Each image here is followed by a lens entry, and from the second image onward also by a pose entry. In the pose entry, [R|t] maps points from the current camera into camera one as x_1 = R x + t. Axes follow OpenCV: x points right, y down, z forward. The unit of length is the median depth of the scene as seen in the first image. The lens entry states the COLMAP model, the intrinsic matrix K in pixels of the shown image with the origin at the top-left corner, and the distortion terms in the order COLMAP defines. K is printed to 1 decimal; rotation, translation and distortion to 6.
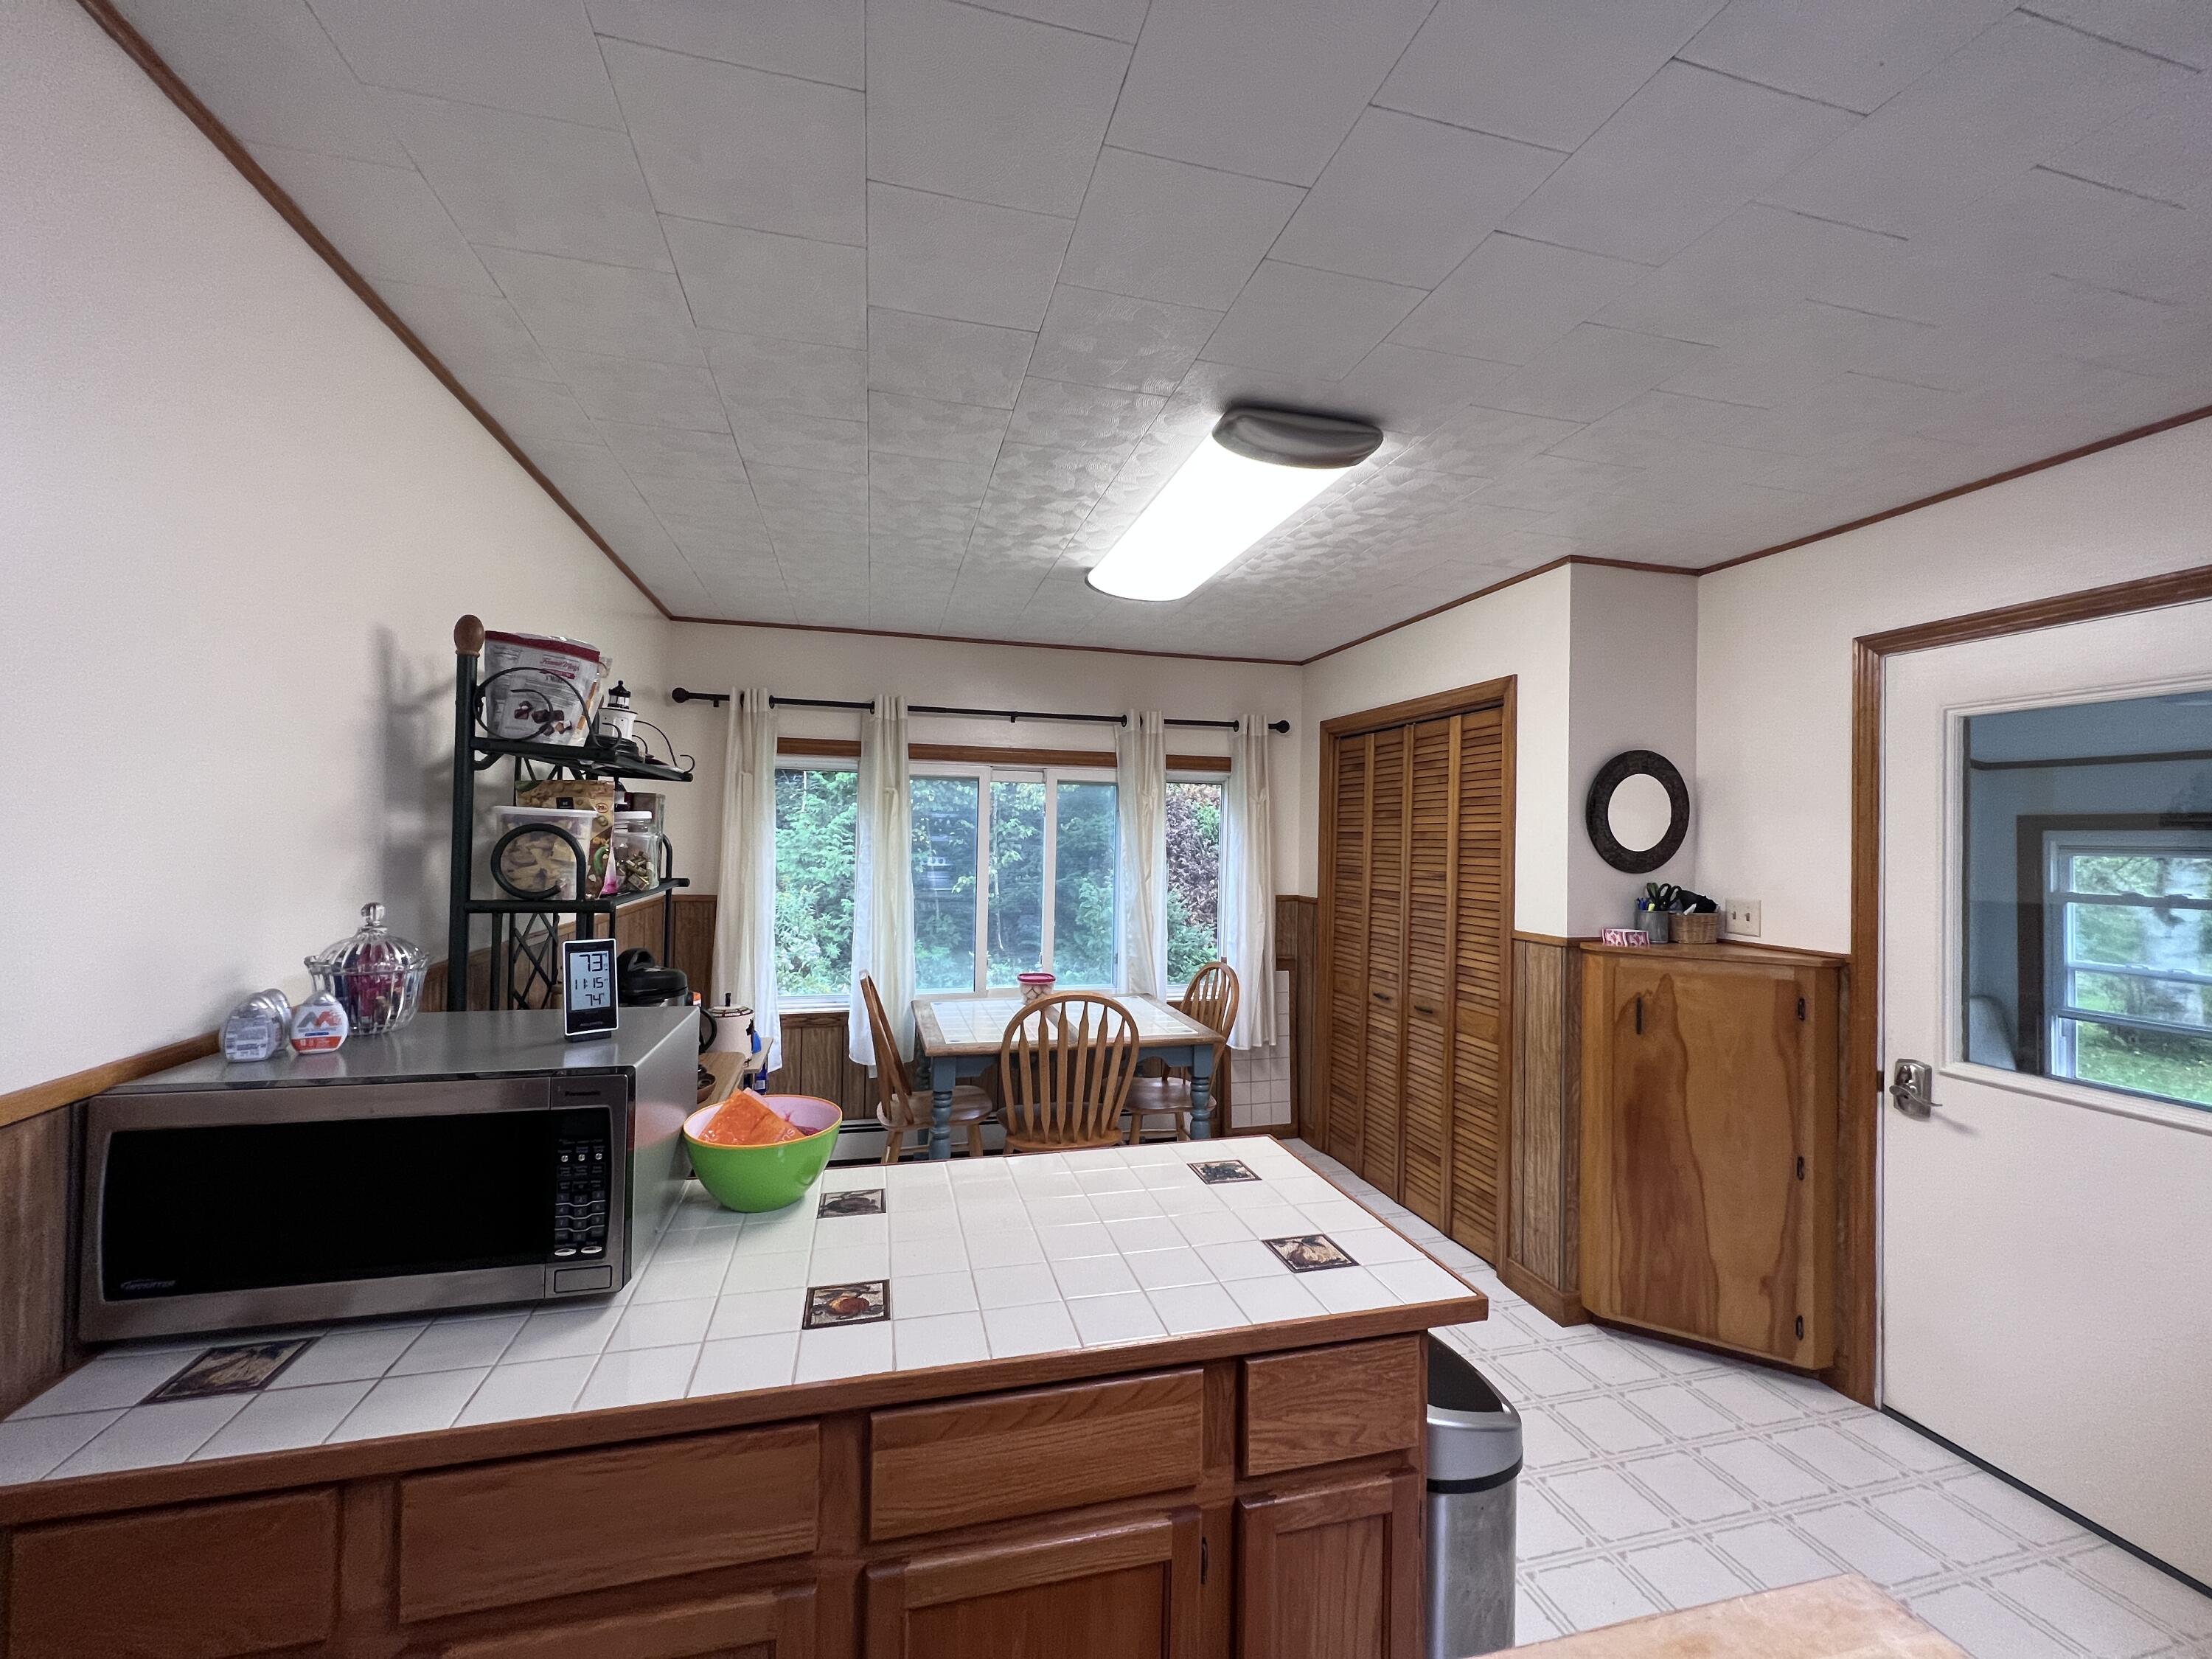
lens RADIAL K [[882.6, 0, 1095.7], [0, 882.6, 827.1], [0, 0, 1]] dist [-0.001451, -0.000192]
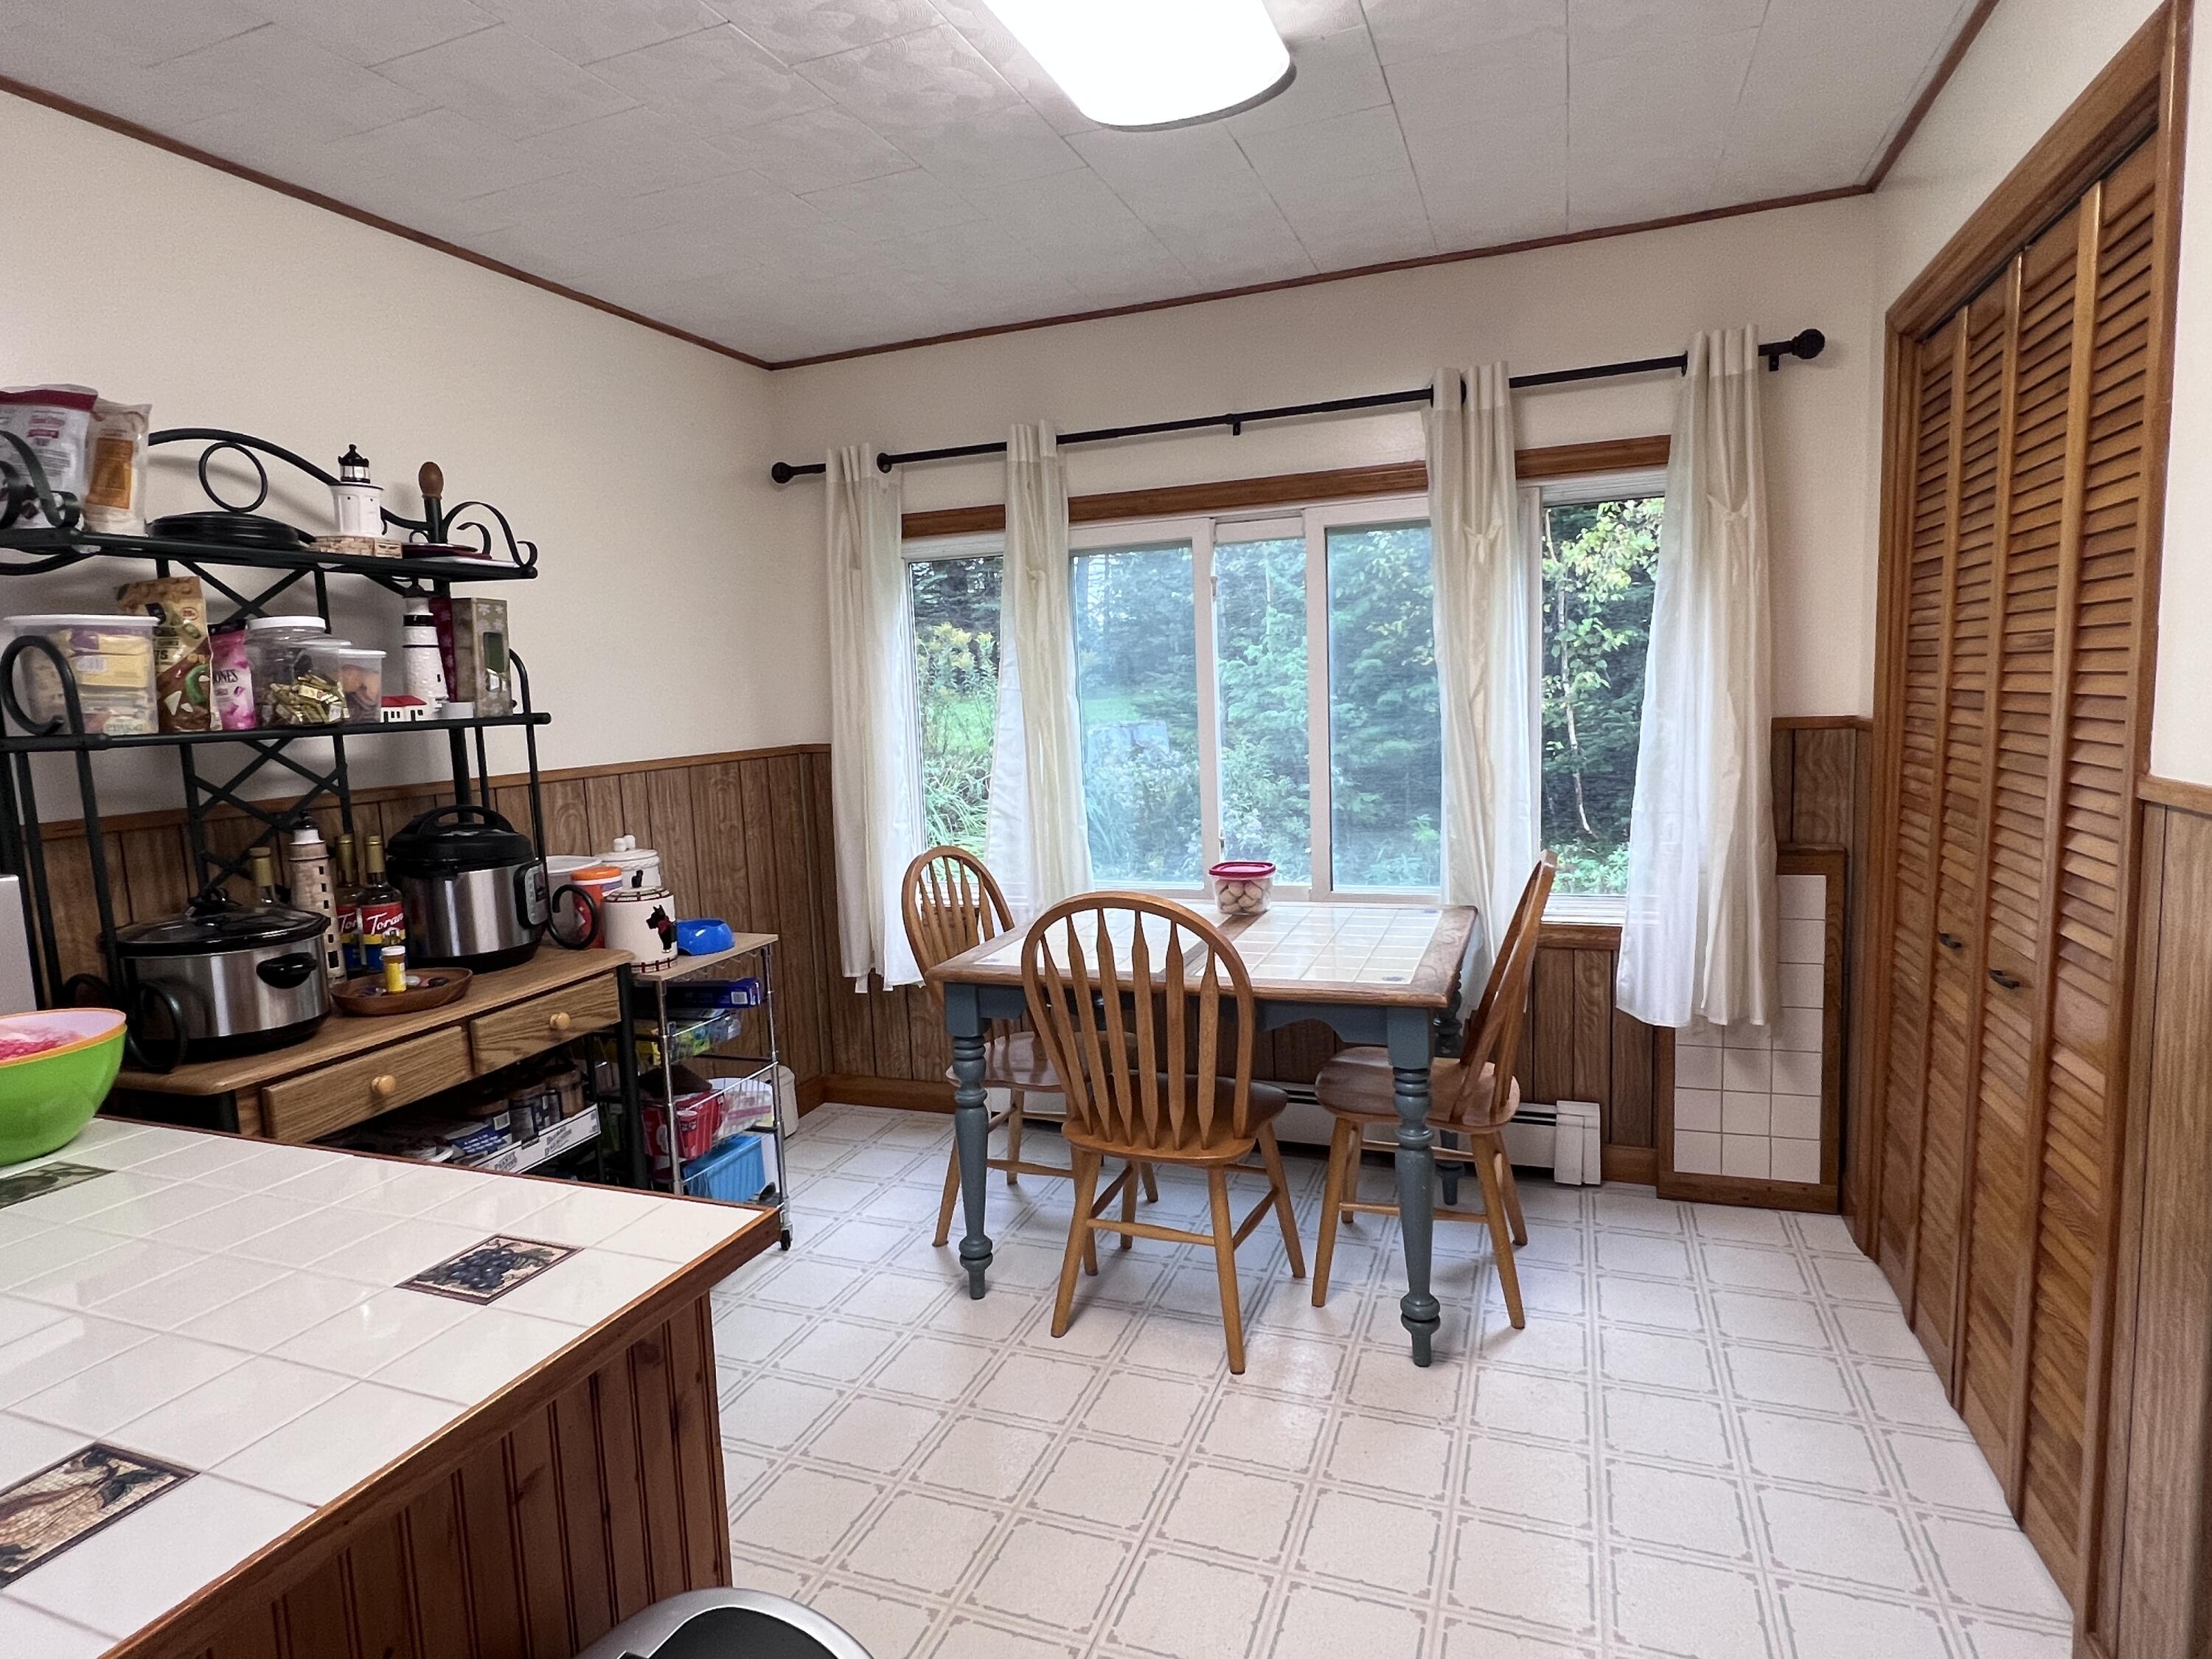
lens RADIAL K [[1210.0, 0, 1091.7], [0, 1210.0, 827.6], [0, 0, 1]] dist [-0.000514, -0.002043]
pose [[0.810705, 0.015646, -0.585246, 0.406142], [0.063395, 0.991419, 0.114322, 0.054906], [0.582013, -0.129783, 0.802756, 0.365824]]
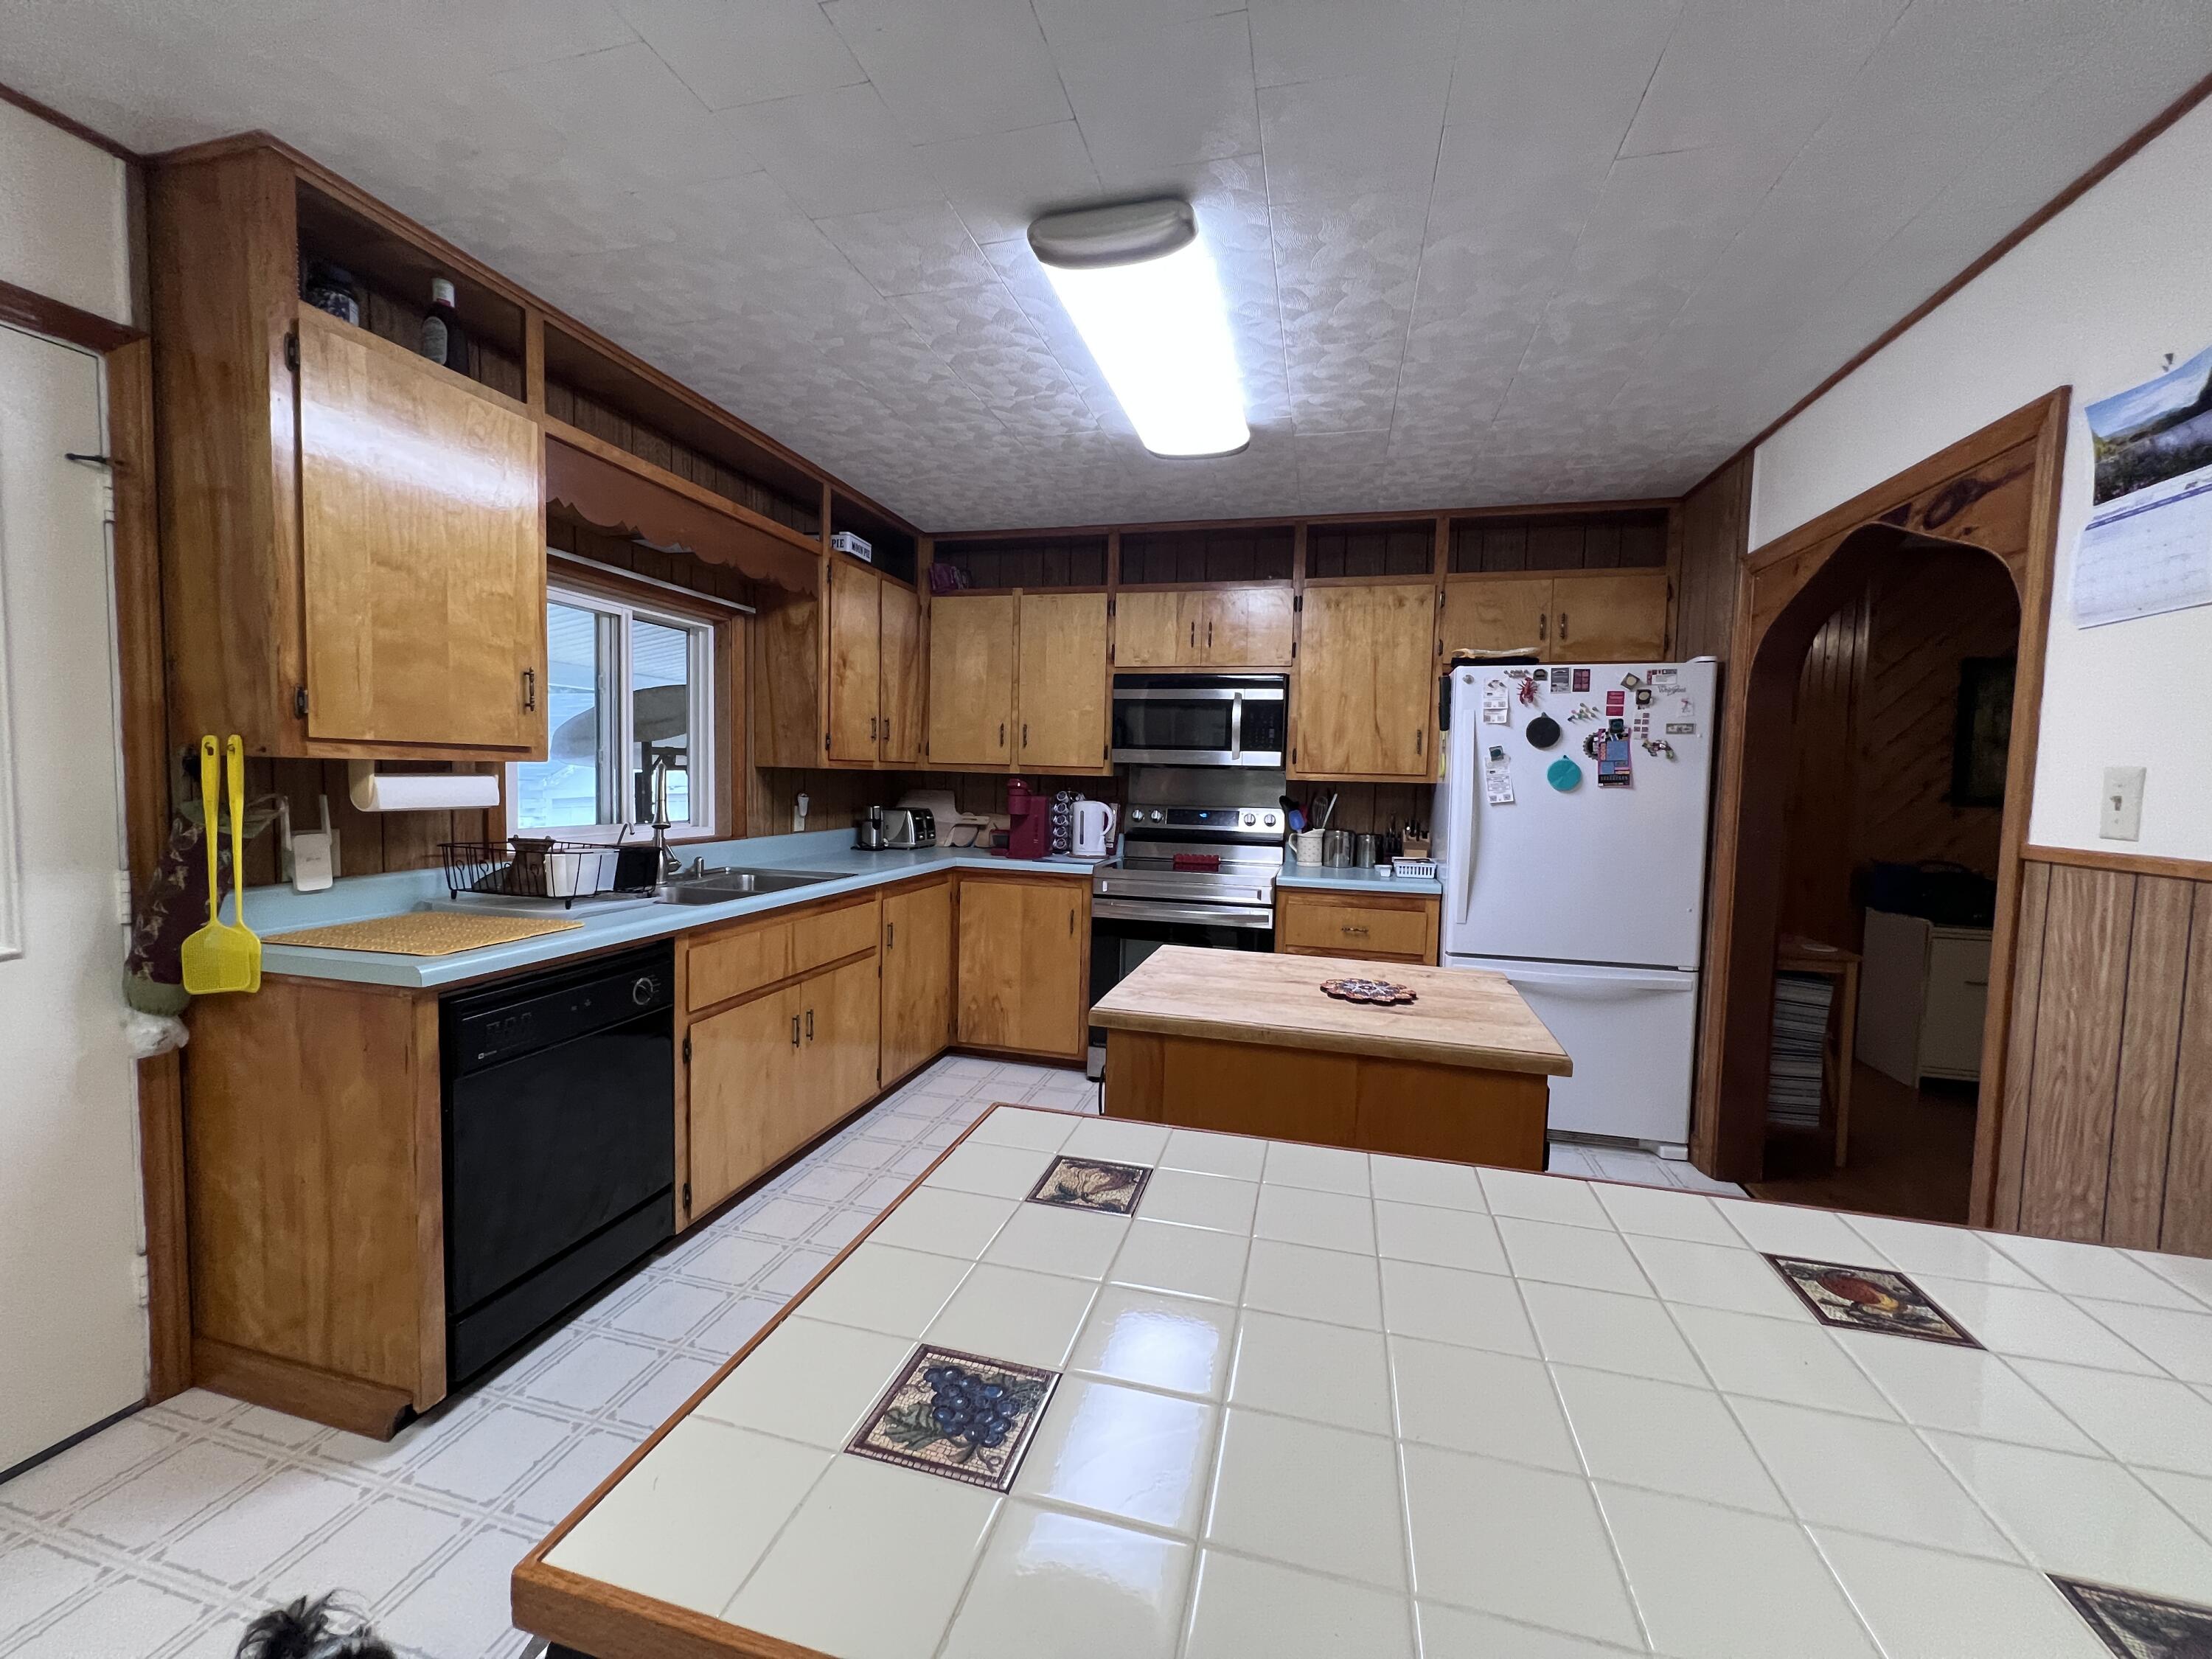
lens RADIAL K [[882.6, 0, 1095.7], [0, 882.6, 827.1], [0, 0, 1]] dist [-0.001451, -0.000192]
pose [[-0.872914, -0.071444, 0.482614, -0.029210], [-0.049725, 0.997097, 0.057666, 0.070588], [-0.485333, 0.026339, -0.873933, 0.666991]]
